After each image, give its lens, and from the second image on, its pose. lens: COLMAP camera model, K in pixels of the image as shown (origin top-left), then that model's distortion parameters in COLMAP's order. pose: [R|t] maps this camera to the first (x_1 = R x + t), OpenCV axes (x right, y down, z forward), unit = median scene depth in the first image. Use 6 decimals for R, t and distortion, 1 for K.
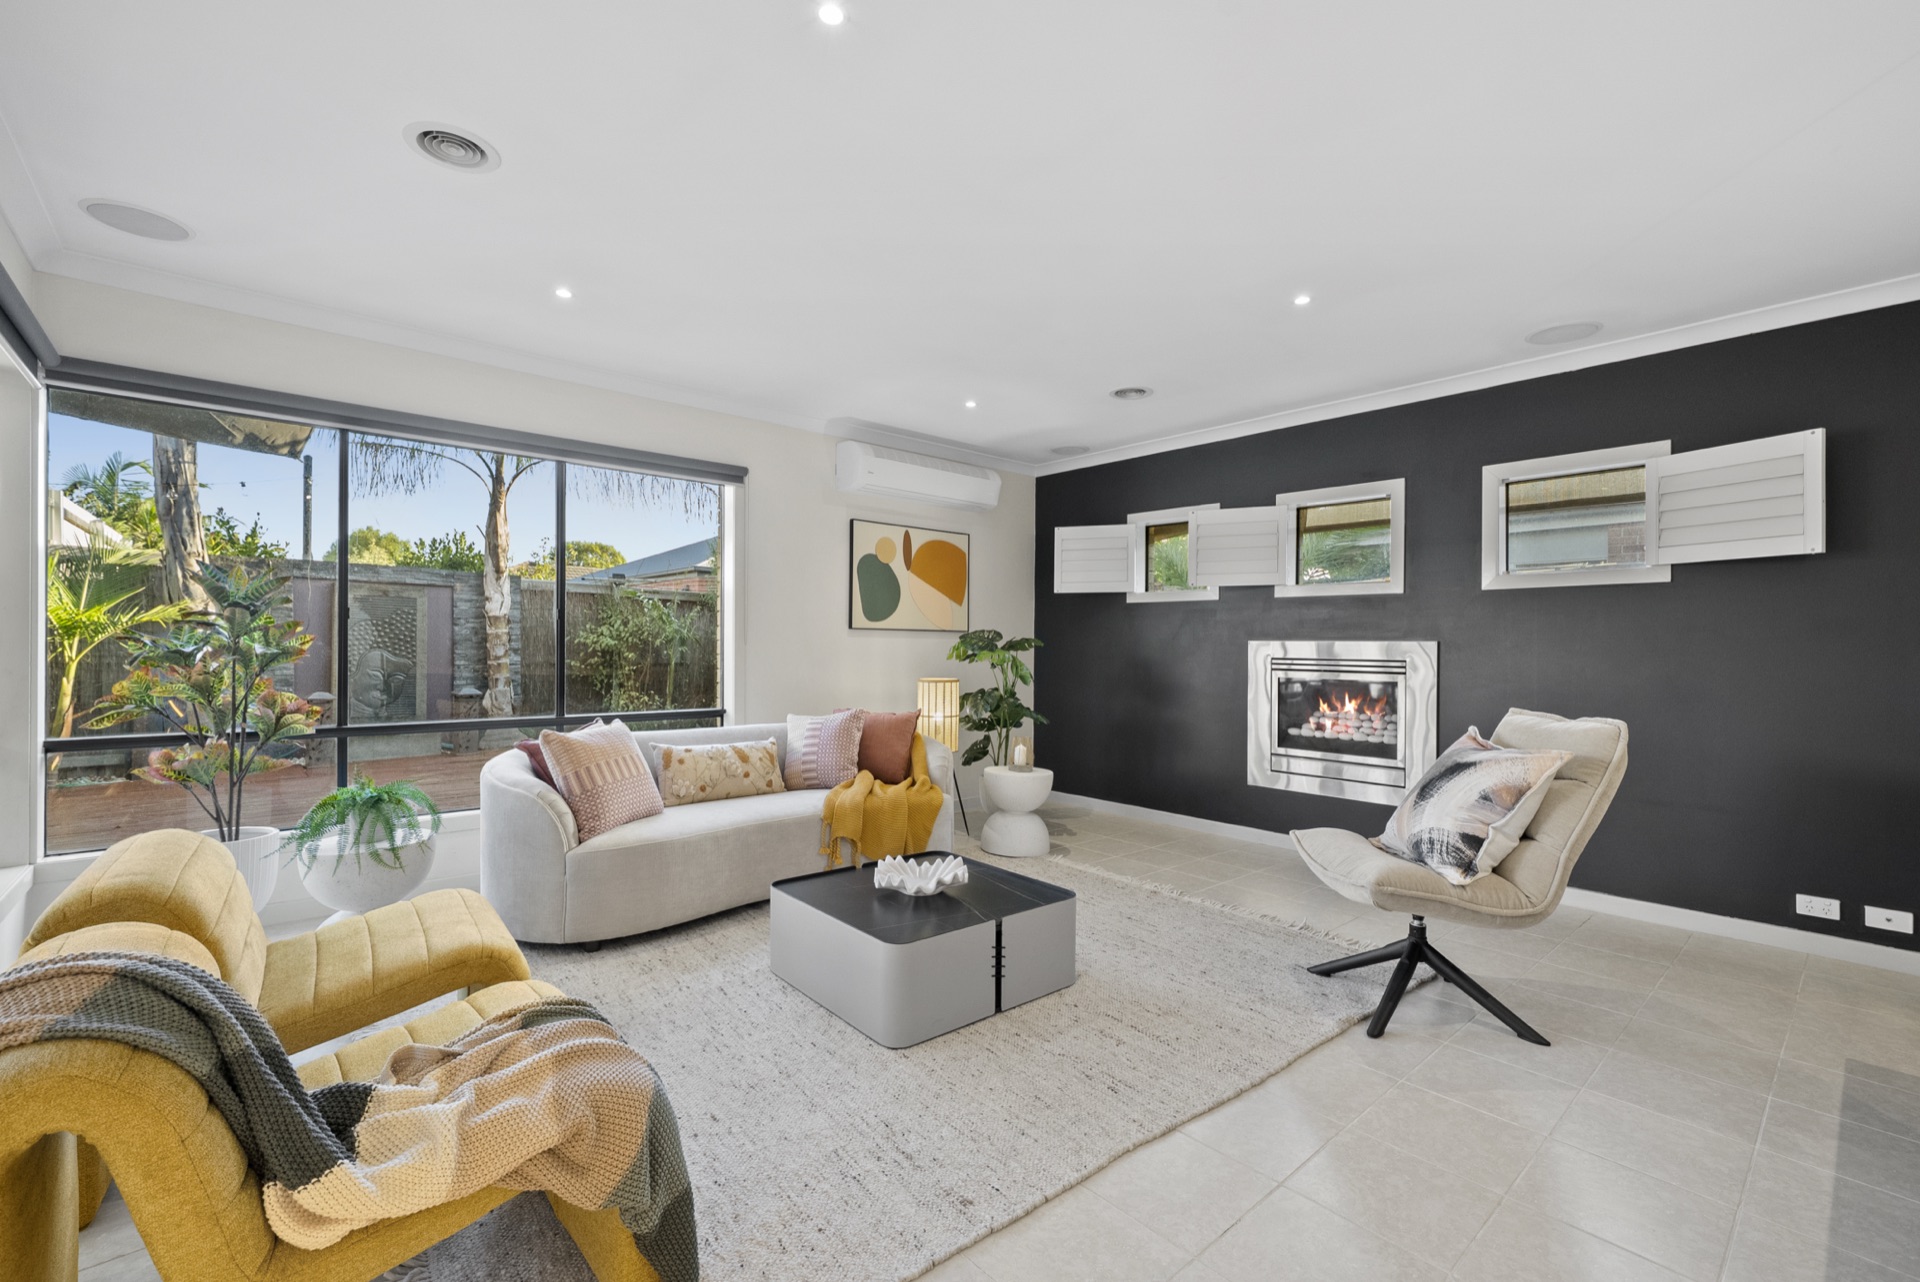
lens RADIAL K [[812.9, 0, 960.0], [0, 812.9, 641.0], [0, 0, 1]] dist [-0.000170, 0.000090]
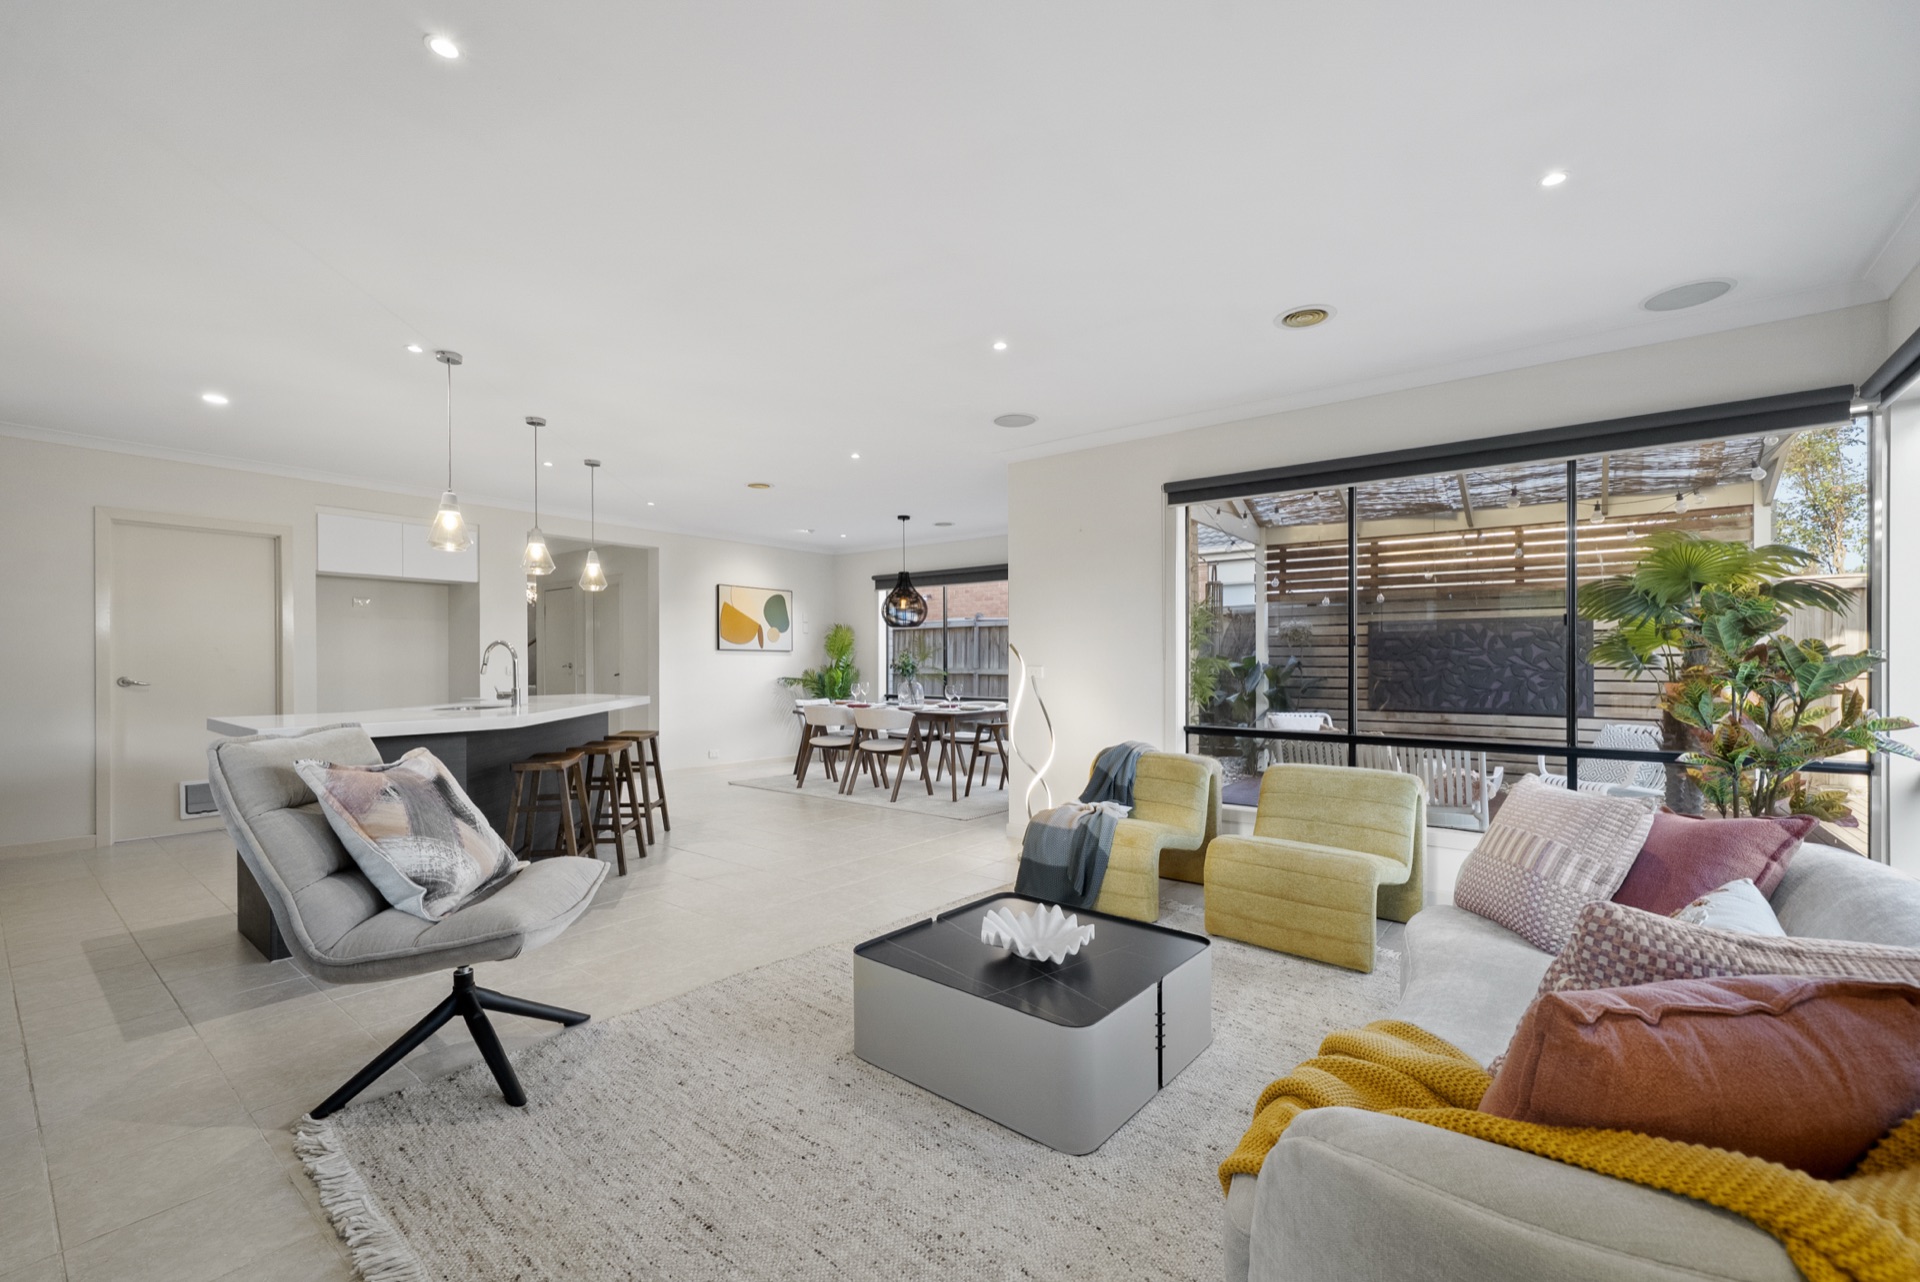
lens RADIAL K [[797.6, 0, 954.3], [0, 797.6, 671.9], [0, 0, 1]] dist [0.001115, 0.000162]
pose [[-0.984709, -0.010290, -0.173903, 0.156392], [-0.011291, 0.999925, 0.004764, 0.012946], [0.173841, 0.006655, -0.984751, 1.532592]]
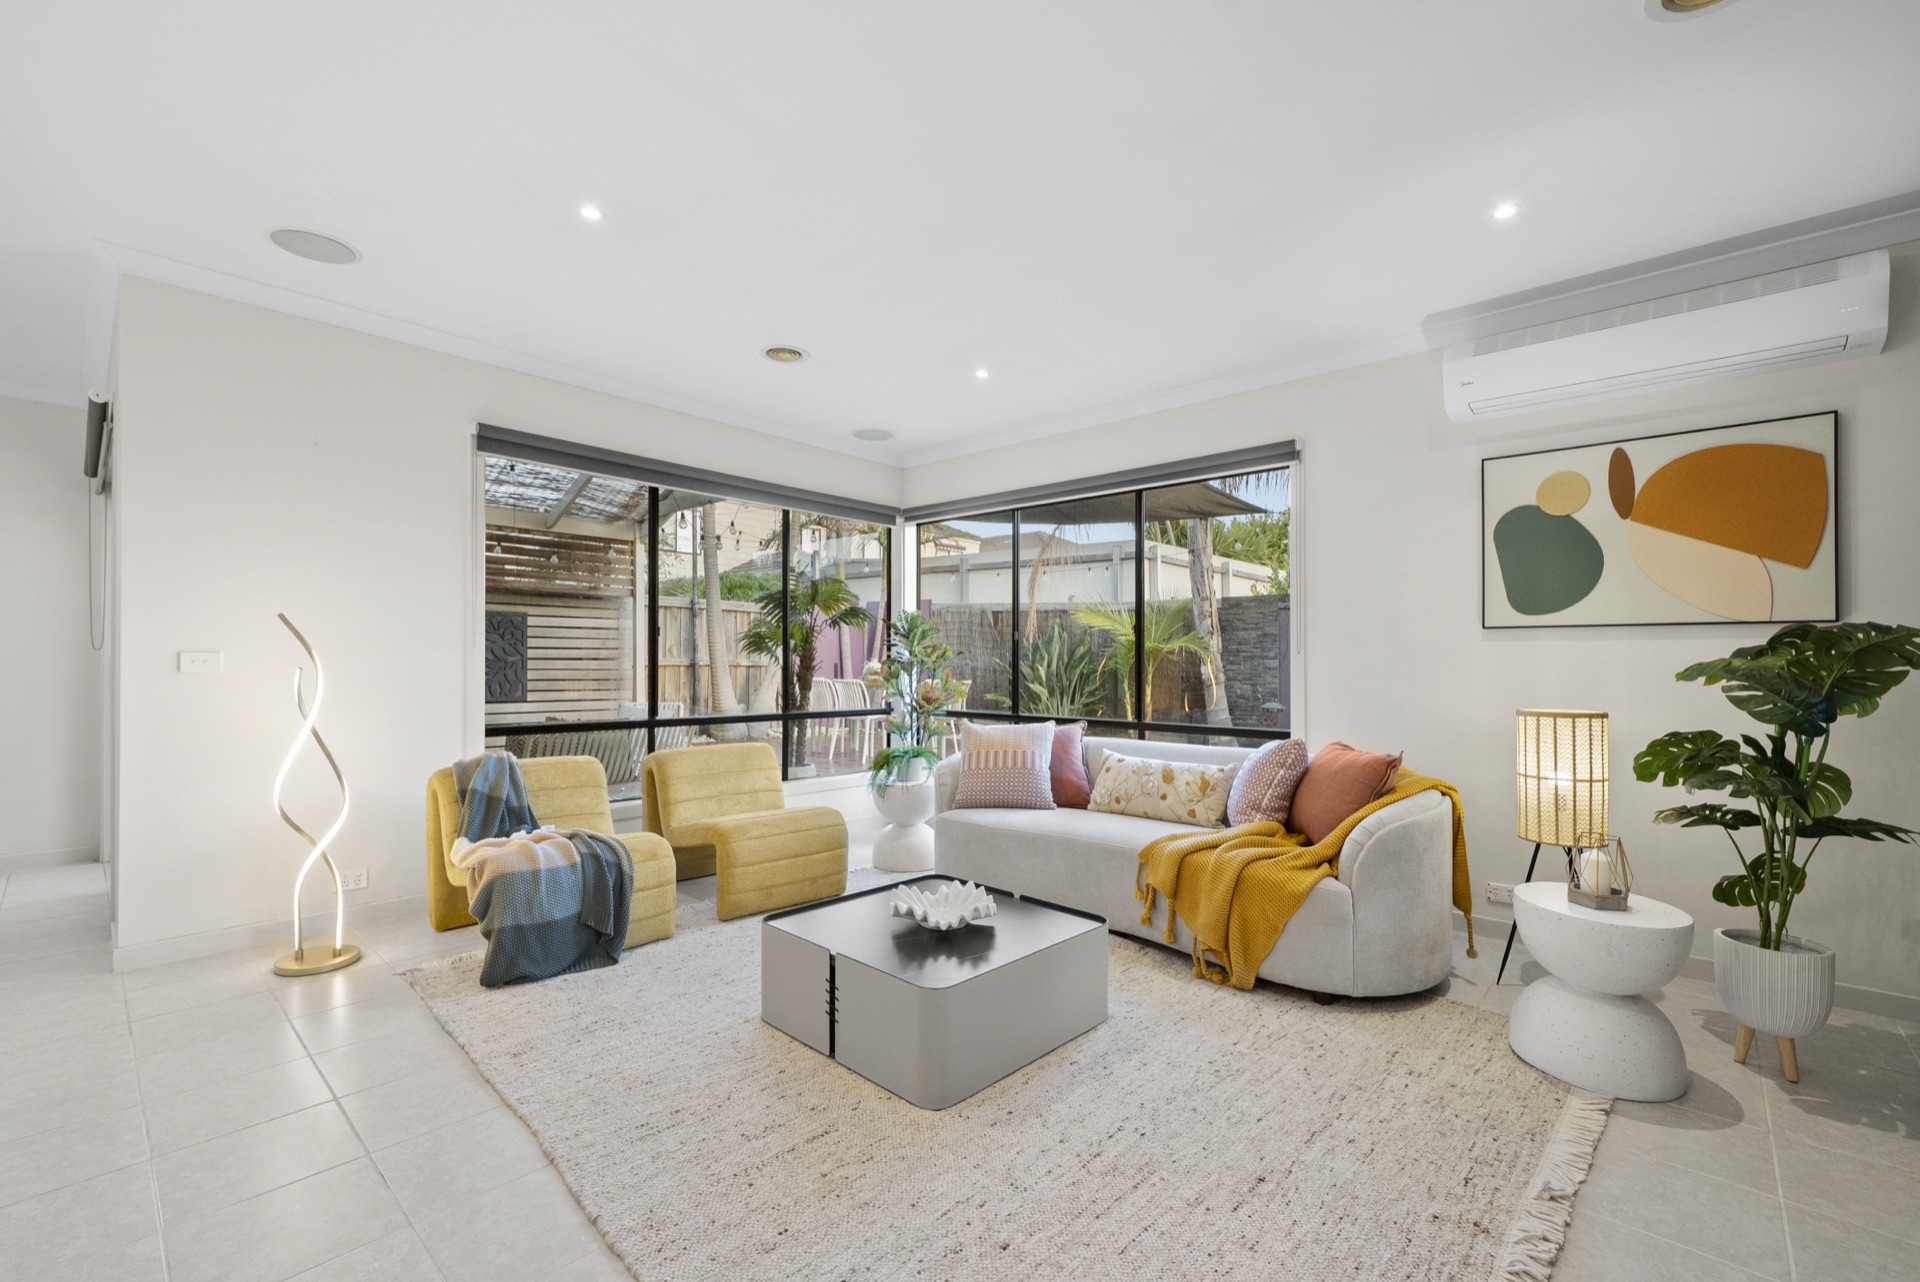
lens RADIAL K [[811.7, 0, 956.9], [0, 811.7, 657.7], [0, 0, 1]] dist [-0.003636, -0.000165]
pose [[0.110752, -0.015722, -0.993724, 0.710390], [-0.001167, 0.999872, -0.015950, 0.029169], [0.993847, 0.002926, 0.110719, 0.783971]]
